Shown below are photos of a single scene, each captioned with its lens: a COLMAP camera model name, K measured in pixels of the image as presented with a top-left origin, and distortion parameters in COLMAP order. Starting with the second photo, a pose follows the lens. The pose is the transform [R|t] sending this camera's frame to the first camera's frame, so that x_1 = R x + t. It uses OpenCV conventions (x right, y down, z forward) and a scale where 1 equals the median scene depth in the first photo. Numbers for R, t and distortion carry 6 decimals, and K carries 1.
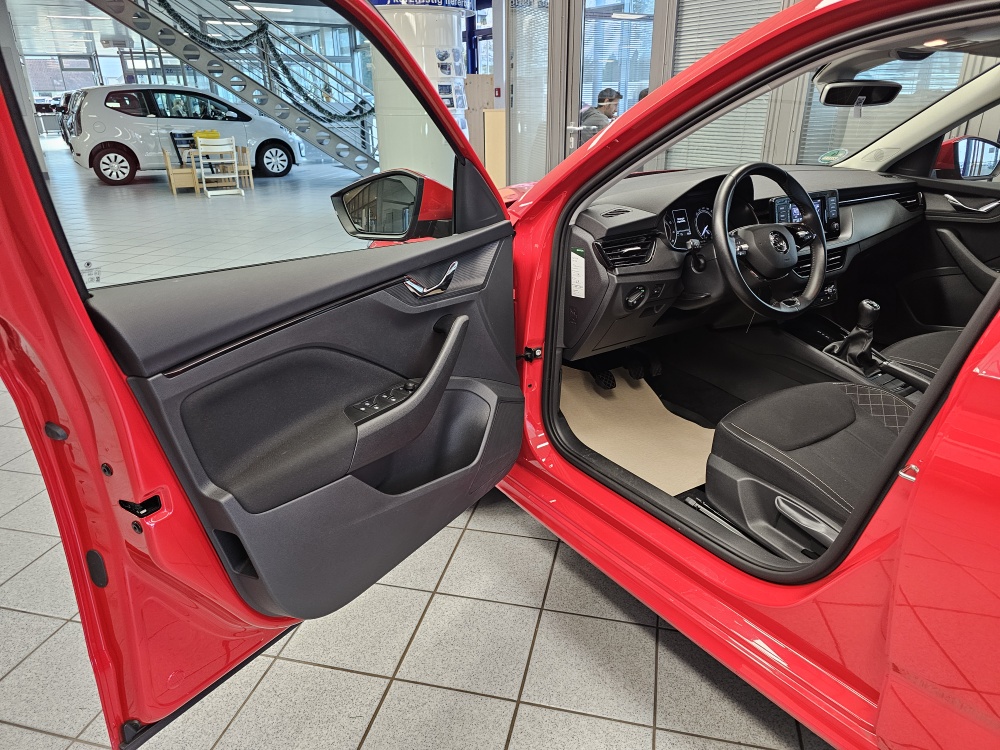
lens RADIAL K [[660.3, 0, 500.0], [0, 660.3, 375.0], [0, 0, 1]] dist [0.062258, -0.075206]
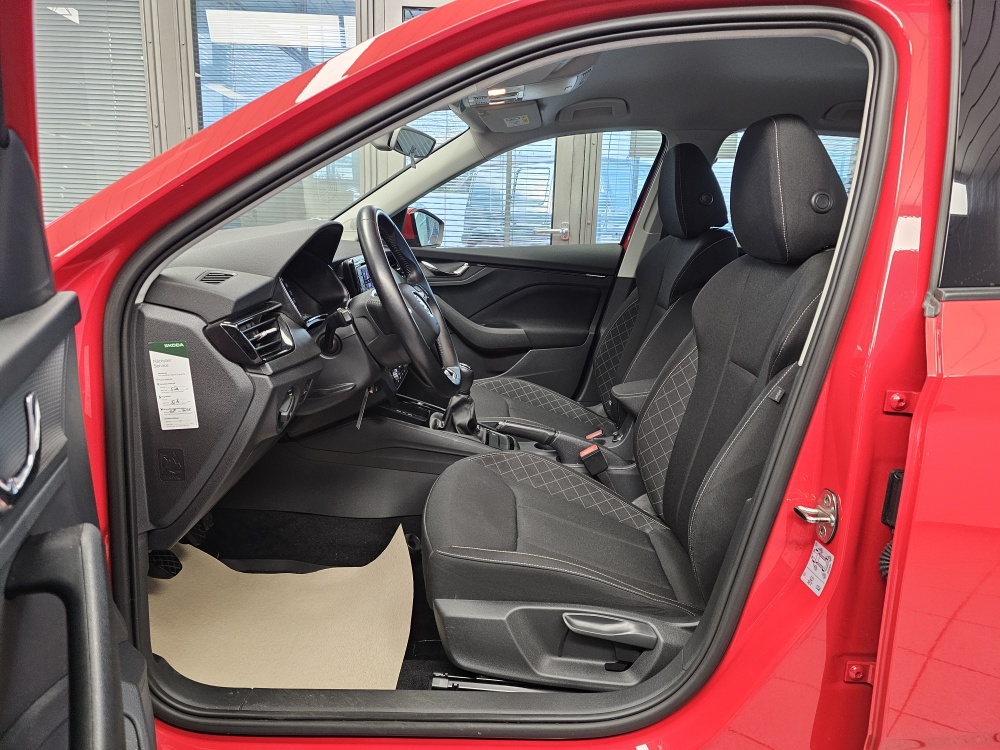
lens RADIAL K [[677.5, 0, 499.7], [0, 677.5, 354.7], [0, 0, 1]] dist [0.024796, -0.001092]
pose [[0.572374, -0.143047, 0.807419, -0.039558], [0.287970, 0.957015, -0.034590, -0.018067], [-0.767764, 0.252310, 0.588963, 0.099483]]
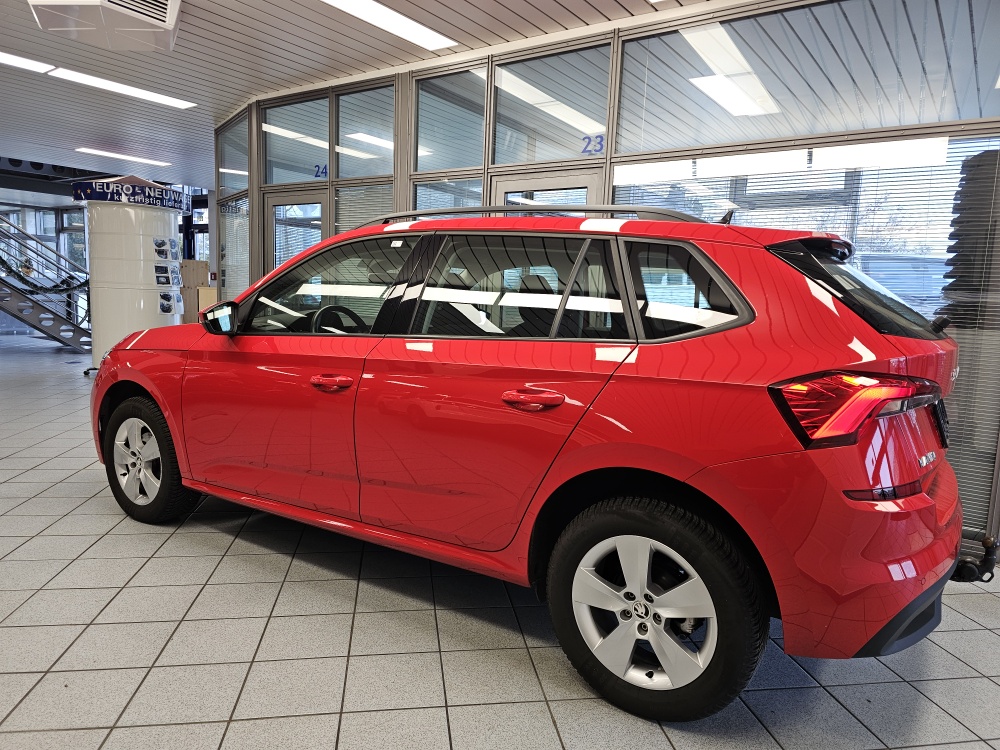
lens RADIAL K [[673.5, 0, 500.0], [0, 673.5, 375.0], [0, 0, 1]] dist [0.023871, -0.000617]
pose [[0.924971, -0.001311, 0.380035, 0.014145], [0.103185, 0.963295, -0.247820, 0.102236], [-0.365761, 0.268440, 0.891156, -0.220982]]
